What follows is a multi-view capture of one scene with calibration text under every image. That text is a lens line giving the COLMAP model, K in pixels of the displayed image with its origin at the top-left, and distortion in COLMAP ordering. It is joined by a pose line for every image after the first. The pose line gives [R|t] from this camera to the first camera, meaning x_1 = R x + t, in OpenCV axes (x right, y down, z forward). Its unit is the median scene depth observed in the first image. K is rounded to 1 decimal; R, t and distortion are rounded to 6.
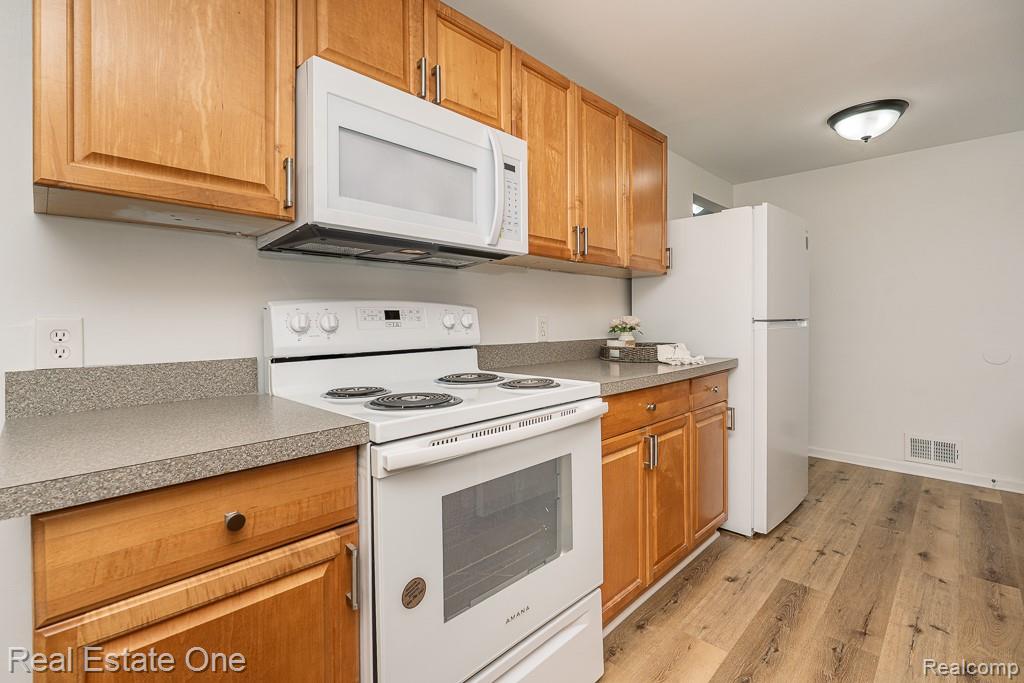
lens RADIAL K [[469.0, 0, 527.7], [0, 469.0, 323.5], [0, 0, 1]] dist [-0.000333, 0.002411]
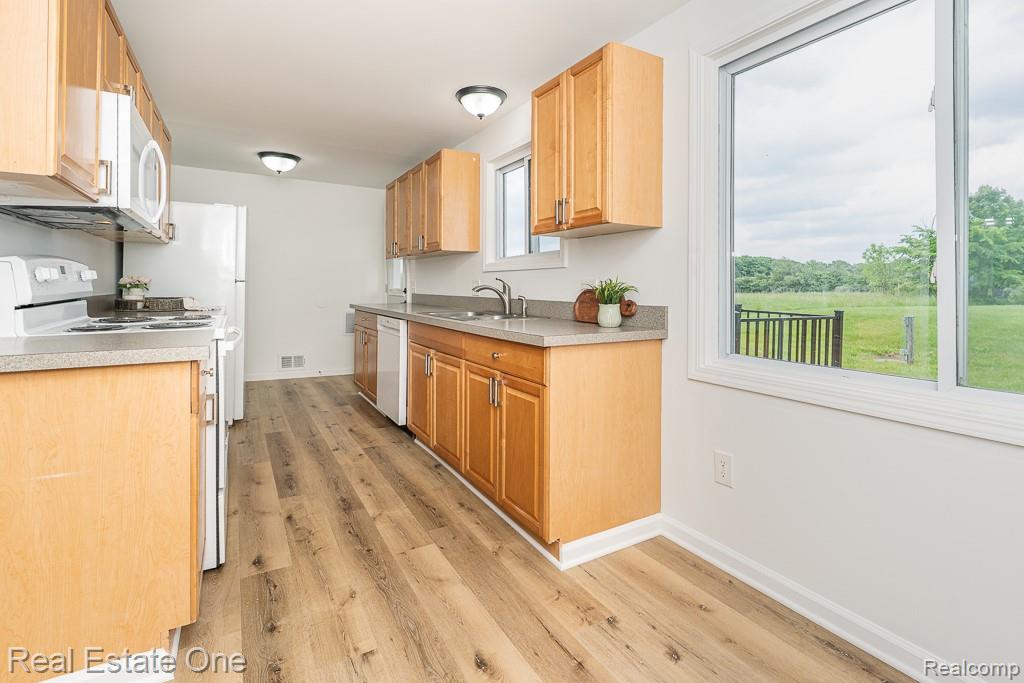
lens RADIAL K [[469.0, 0, 505.1], [0, 469.0, 291.6], [0, 0, 1]] dist [-0.000333, 0.002411]
pose [[0.287671, 0.005747, 0.957712, -0.762166], [-0.018328, 0.999832, -0.000495, 0.012017], [-0.957554, -0.017411, 0.287728, -0.290049]]
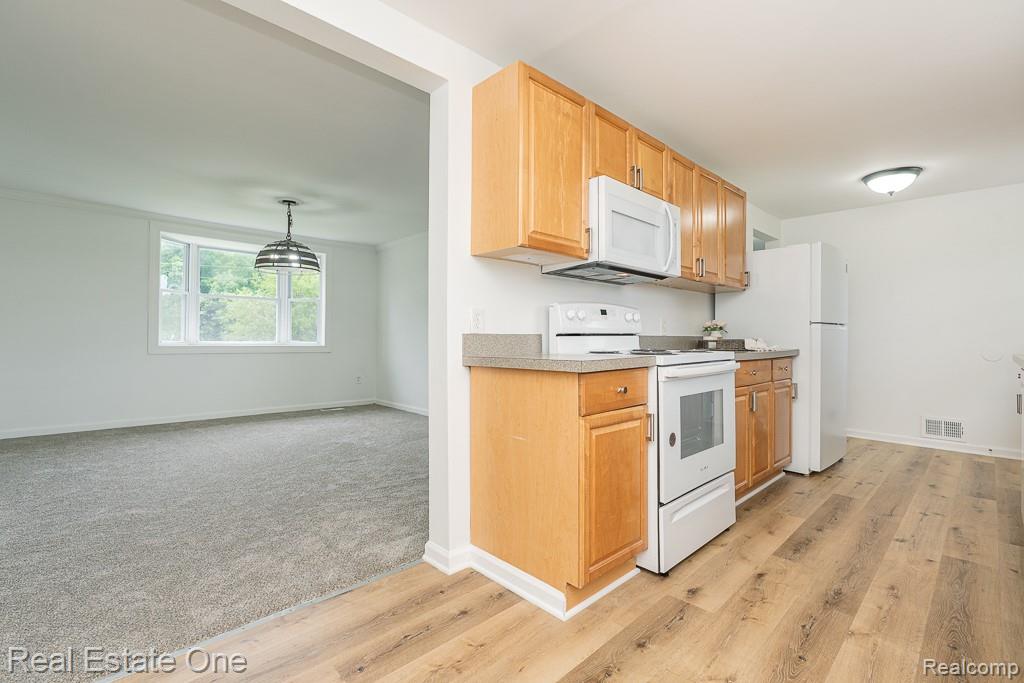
lens RADIAL K [[469.0, 0, 527.6], [0, 469.0, 332.9], [0, 0, 1]] dist [-0.000333, 0.002411]
pose [[0.999497, 0.011031, -0.029748, -0.357677], [-0.011492, 0.999816, -0.015367, 0.059586], [0.029573, 0.015701, 0.999439, -0.481162]]
